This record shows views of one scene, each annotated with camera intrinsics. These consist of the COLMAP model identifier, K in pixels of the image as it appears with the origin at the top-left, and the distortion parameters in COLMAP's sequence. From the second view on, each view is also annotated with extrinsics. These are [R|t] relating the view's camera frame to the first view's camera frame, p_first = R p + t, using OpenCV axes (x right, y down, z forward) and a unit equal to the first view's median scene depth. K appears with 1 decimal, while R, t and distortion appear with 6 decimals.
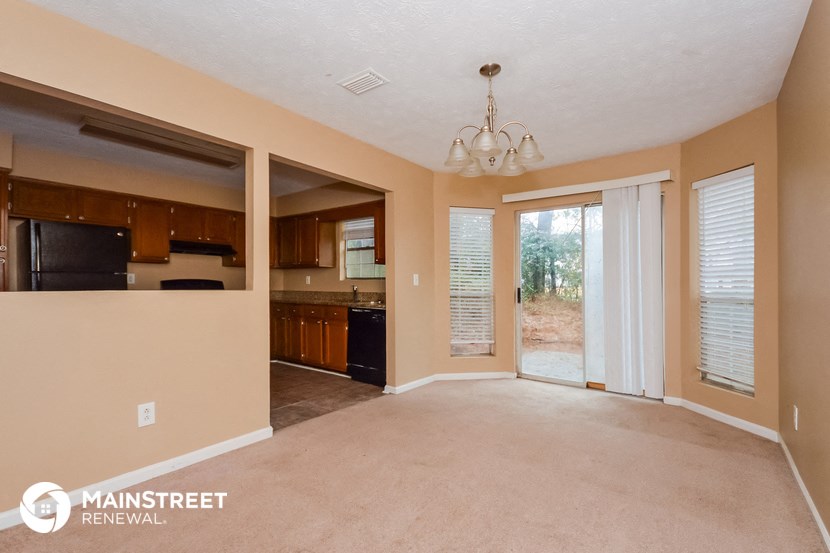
lens RADIAL K [[383.1, 0, 414.5], [0, 383.1, 282.0], [0, 0, 1]] dist [-0.000272, -0.000090]
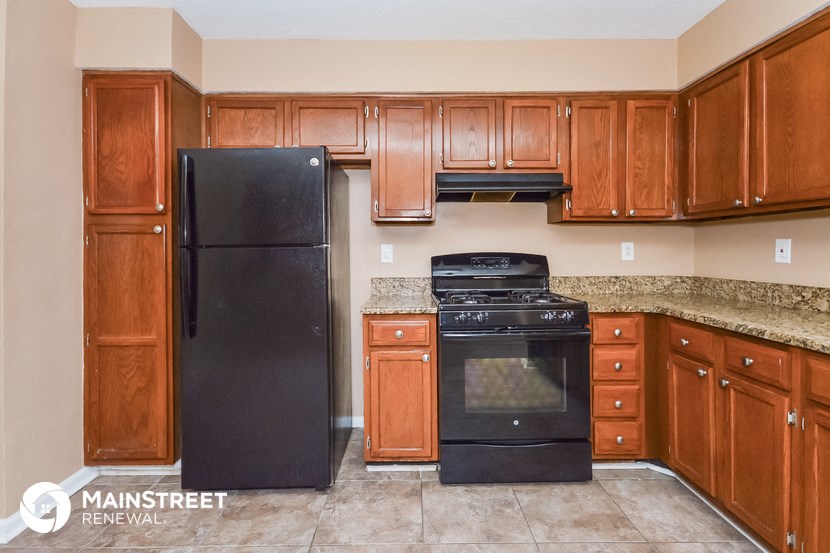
lens RADIAL K [[397.3, 0, 417.9], [0, 397.3, 258.2], [0, 0, 1]] dist [-0.000877, -0.000222]
pose [[0.606506, -0.002081, -0.795076, -0.310172], [0.006714, 0.999974, 0.002504, -0.003851], [0.795050, -0.006857, 0.606505, 0.848992]]
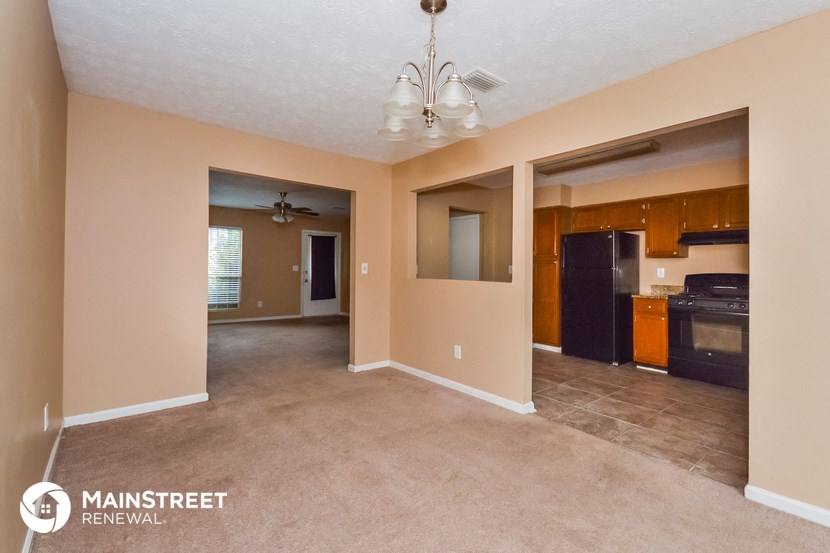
lens RADIAL K [[382.1, 0, 415.7], [0, 382.1, 265.0], [0, 0, 1]] dist [0.001021, 0.000201]
pose [[-0.247372, -0.017235, -0.968767, 0.602648], [-0.009378, 0.999838, -0.015393, -0.009887], [0.968875, 0.005278, -0.247494, 0.738064]]
